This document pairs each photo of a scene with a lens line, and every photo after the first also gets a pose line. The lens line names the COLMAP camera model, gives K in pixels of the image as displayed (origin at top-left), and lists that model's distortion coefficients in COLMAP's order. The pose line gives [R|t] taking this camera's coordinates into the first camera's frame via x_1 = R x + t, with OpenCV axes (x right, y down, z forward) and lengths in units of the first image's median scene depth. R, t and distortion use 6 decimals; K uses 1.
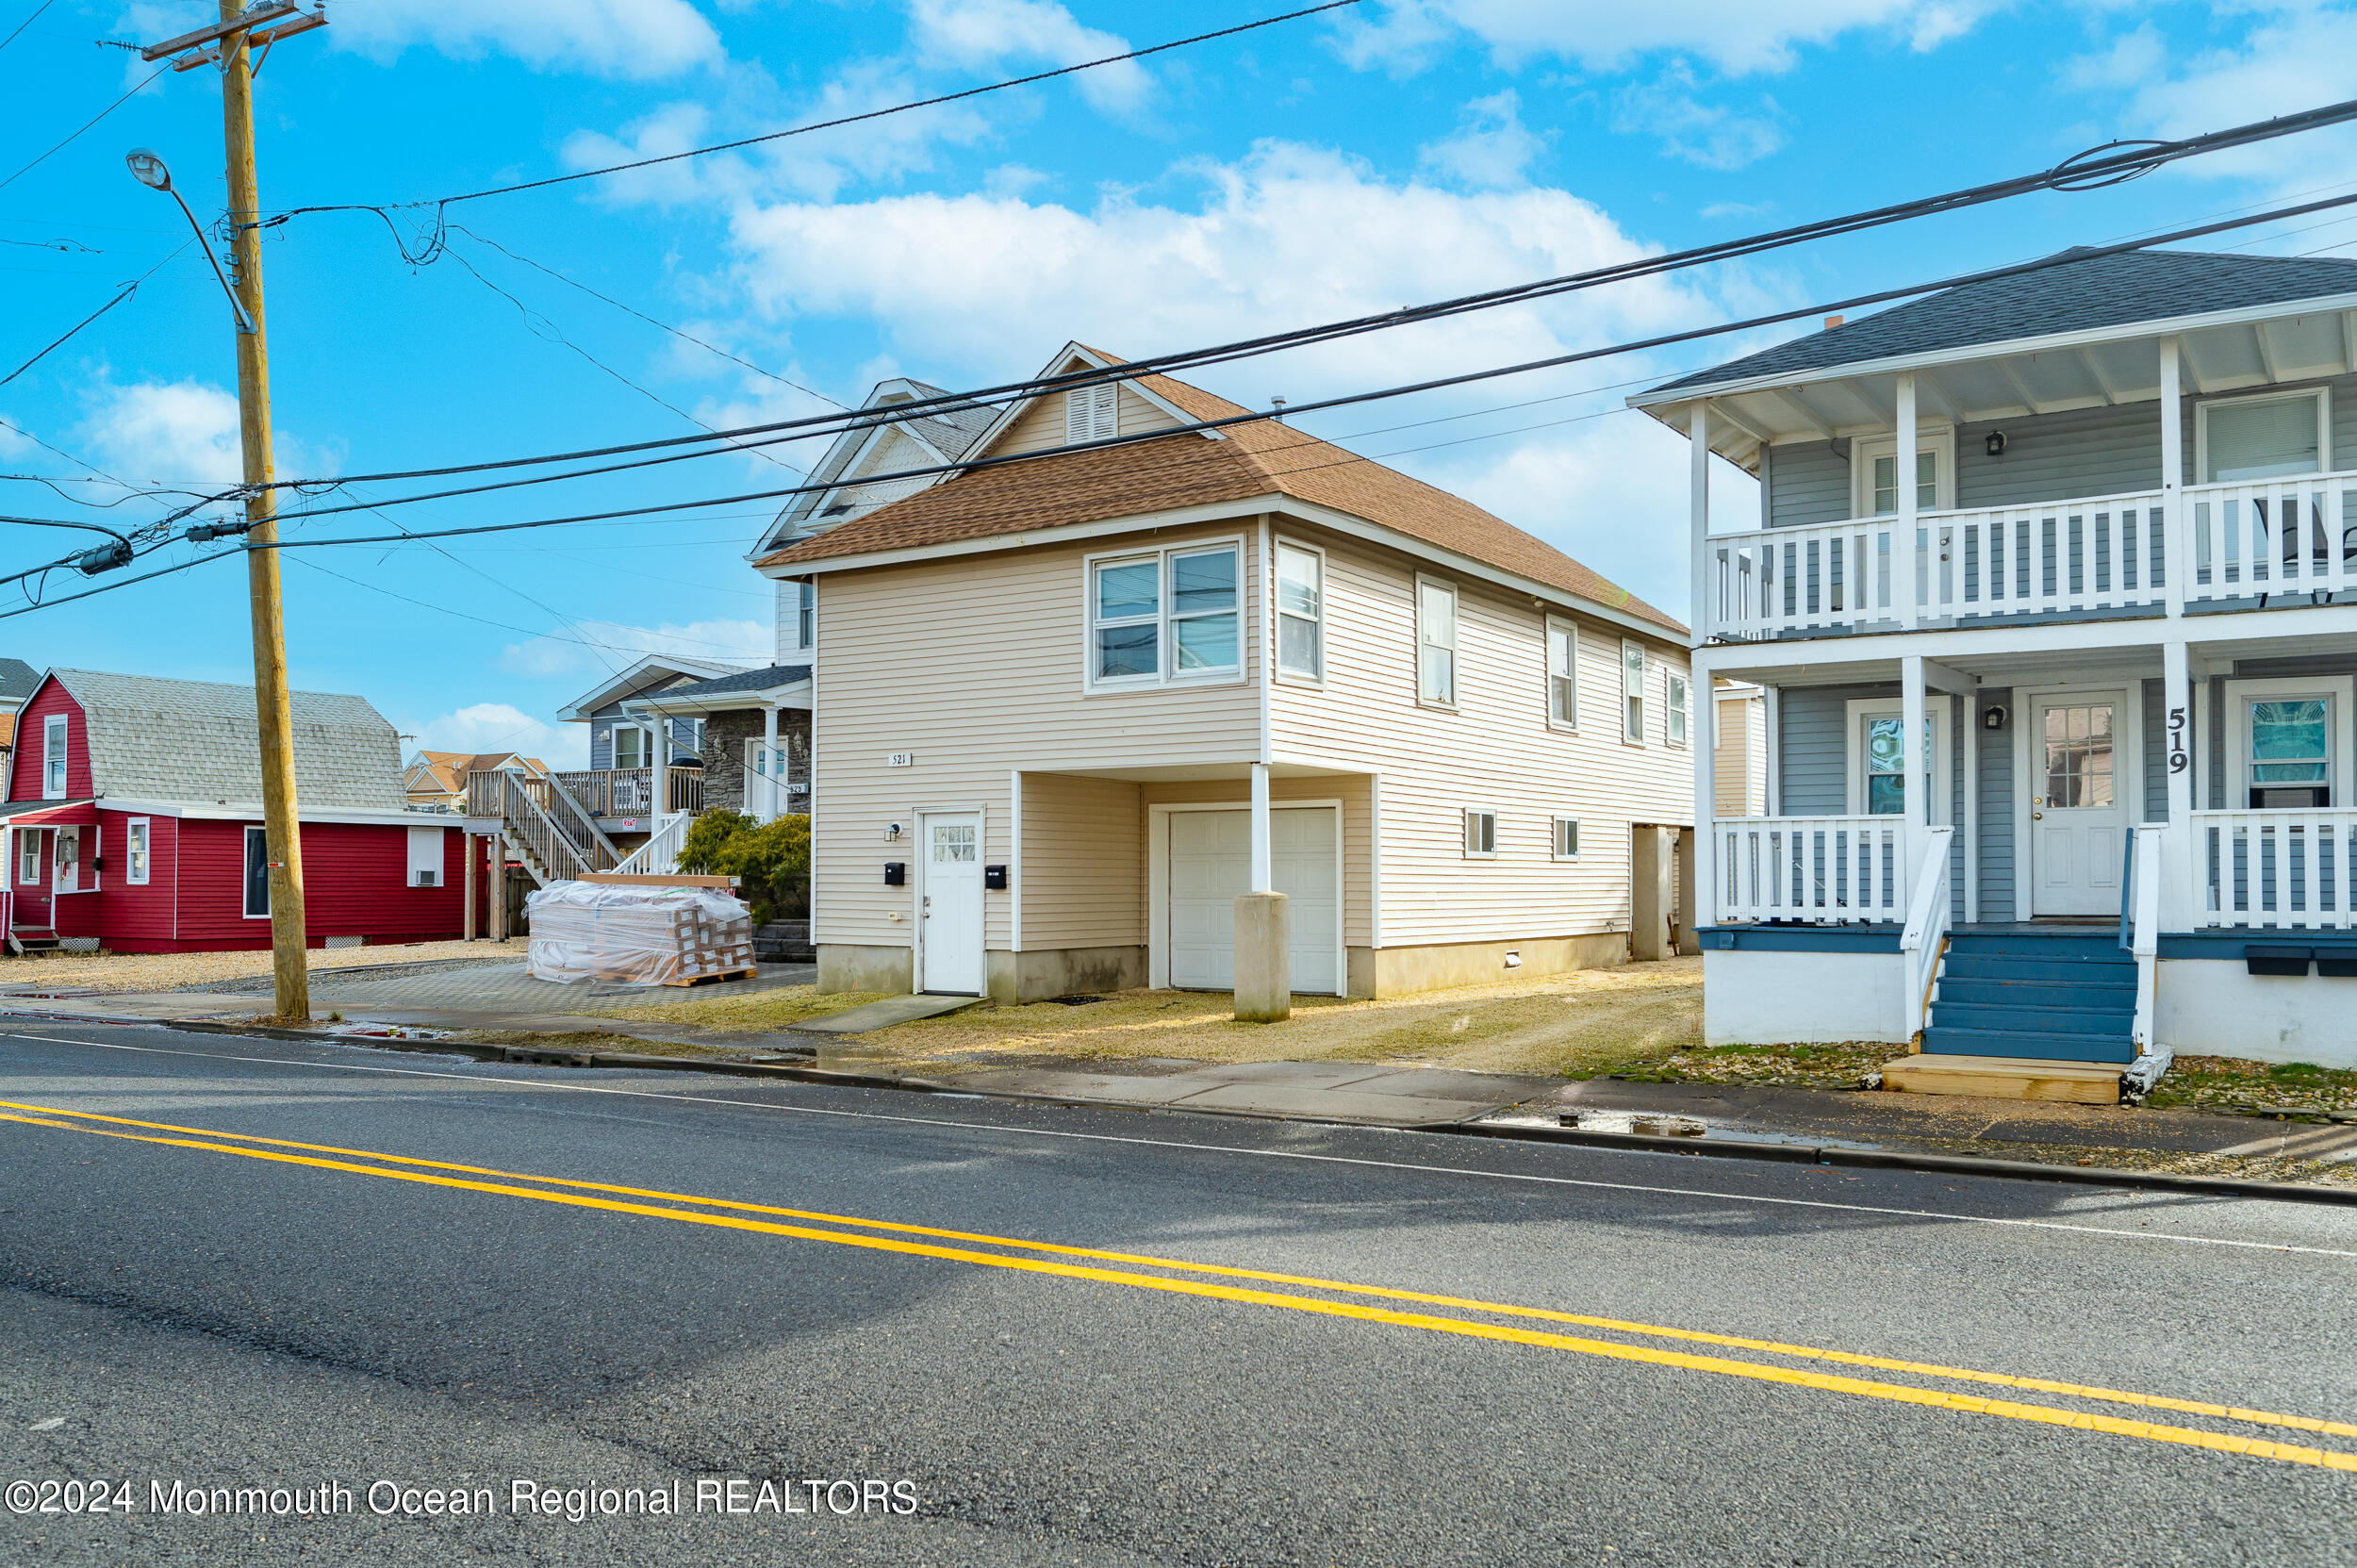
lens RADIAL K [[1821.3, 0, 1178.5], [0, 1821.3, 784.0], [0, 0, 1]] dist [-0.004793, -0.000676]
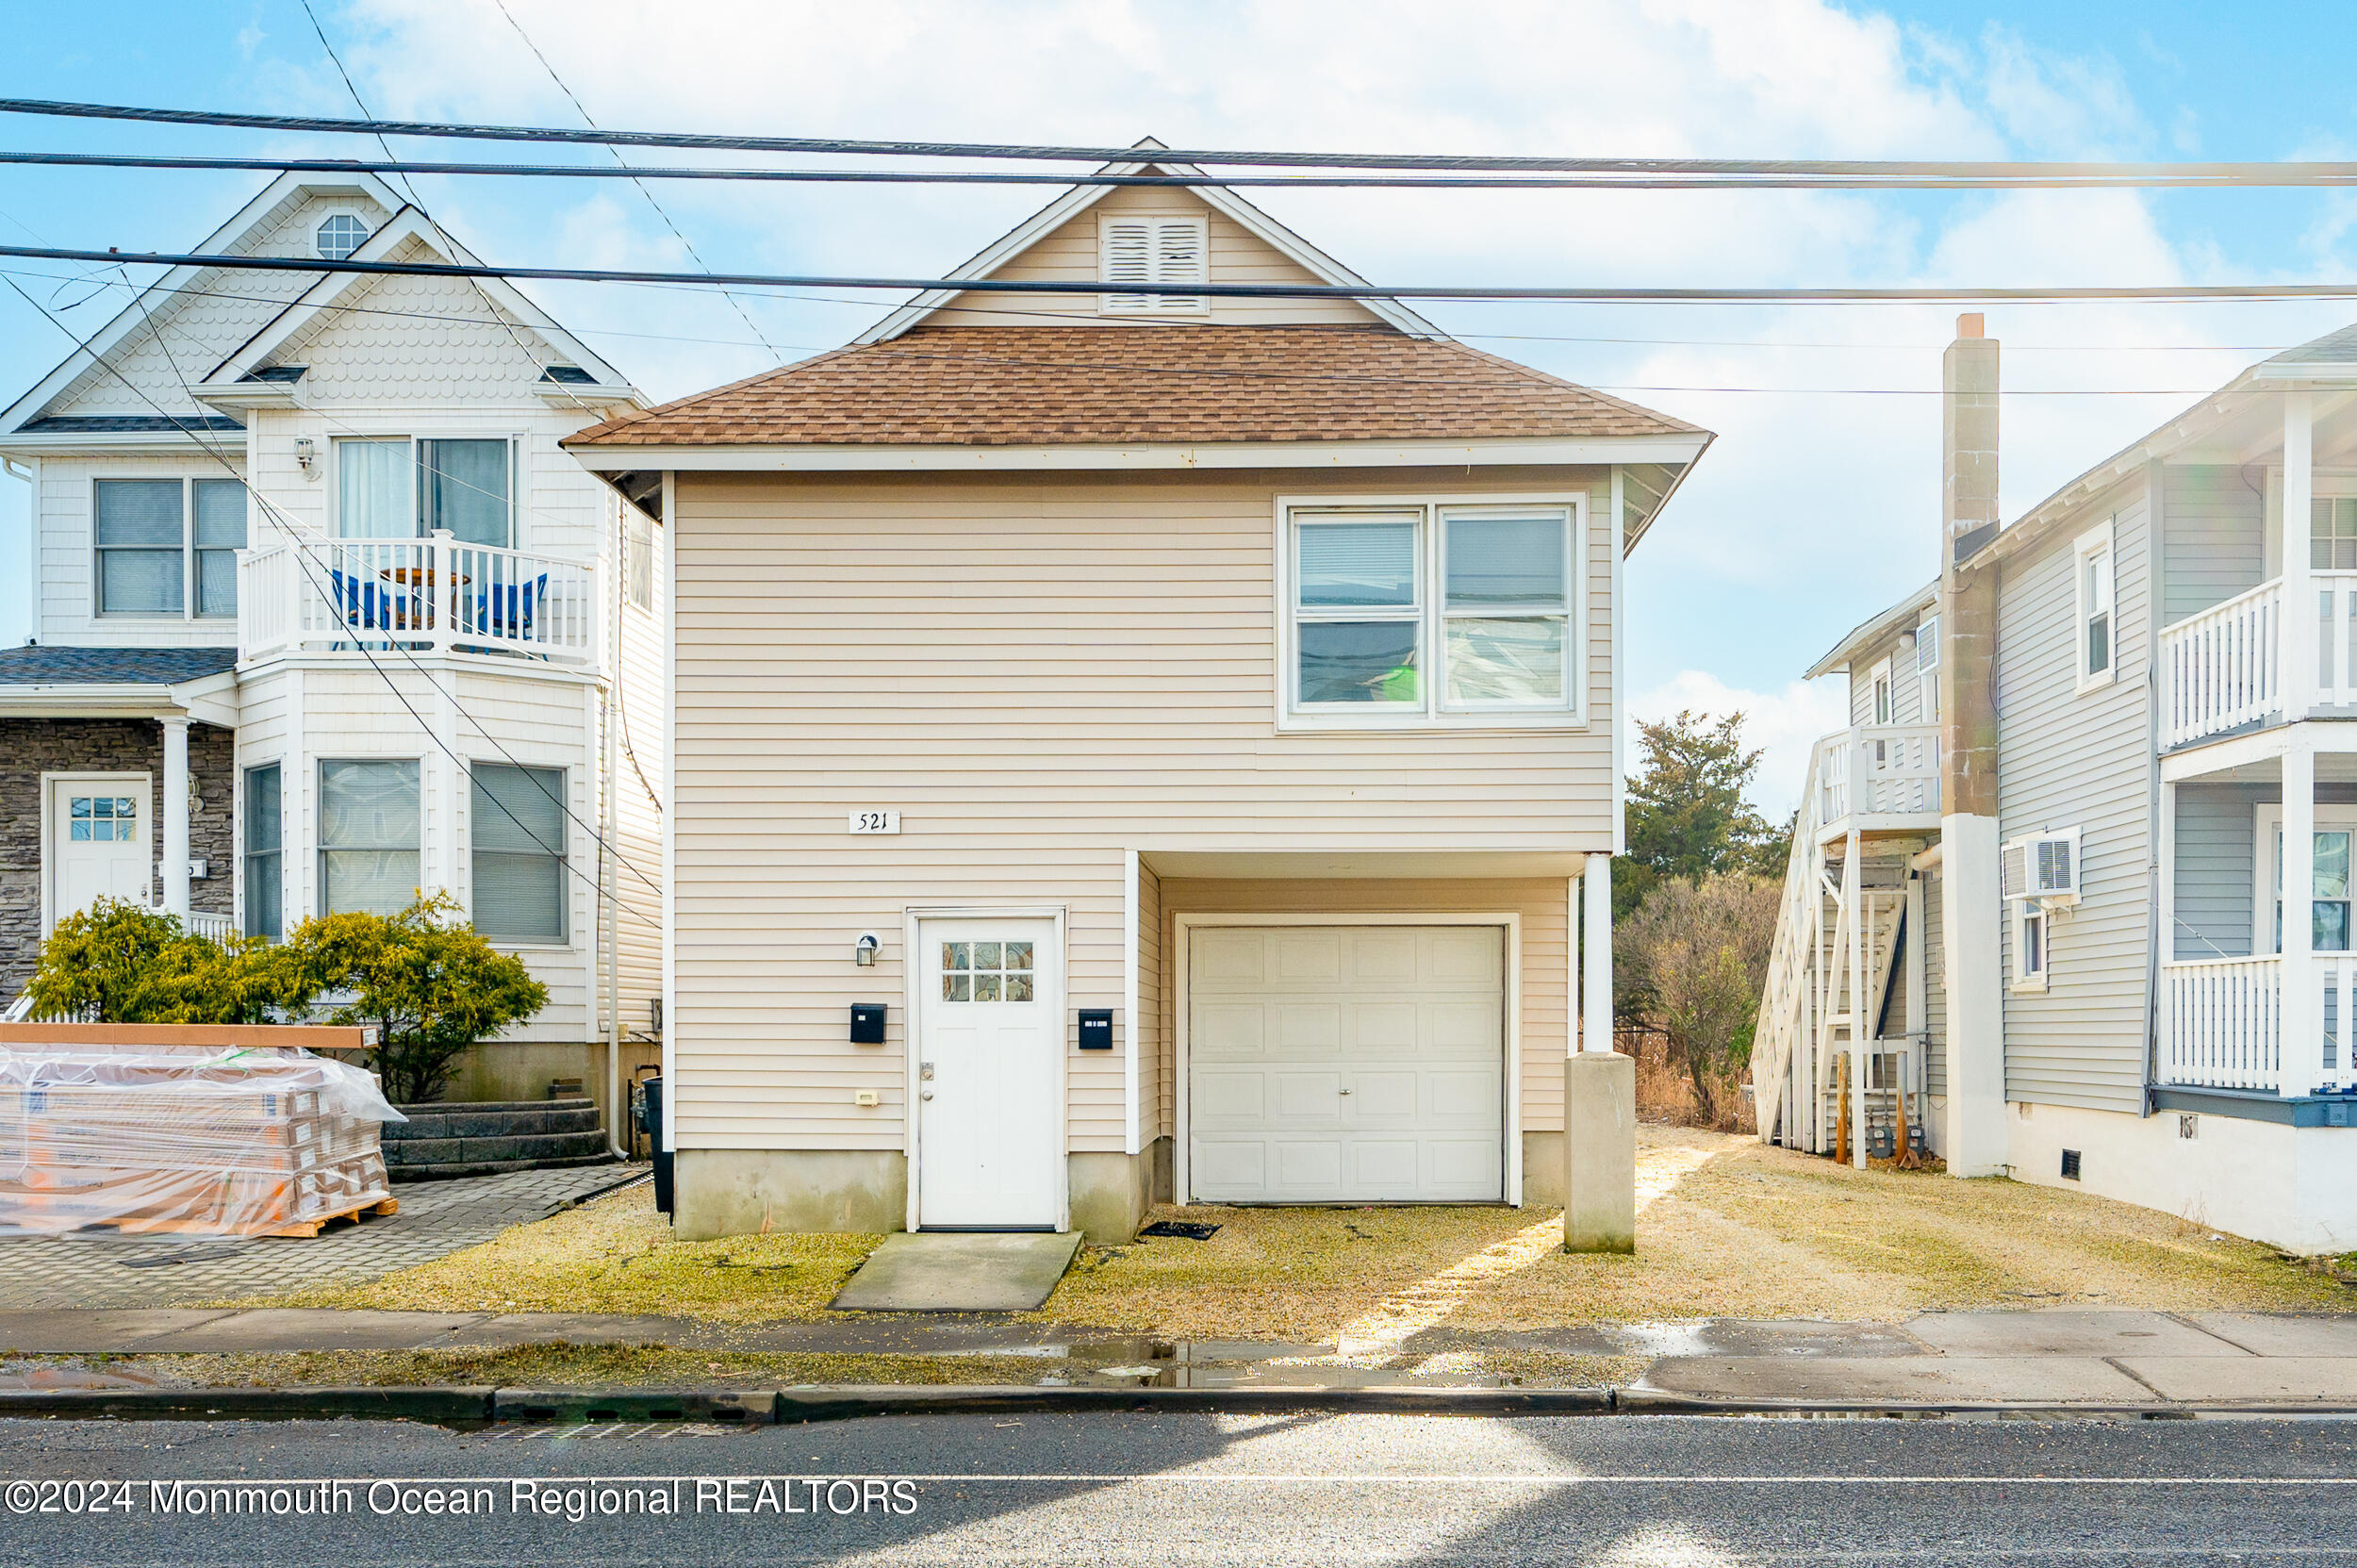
lens RADIAL K [[2291.8, 0, 1181.4], [0, 2291.8, 1023.9], [0, 0, 1]] dist [0.002803, 0.003634]
pose [[0.843822, 0.002847, 0.536615, -0.457390], [-0.028097, 0.998849, 0.038883, 0.019116], [-0.535887, -0.047888, 0.842931, 0.346480]]
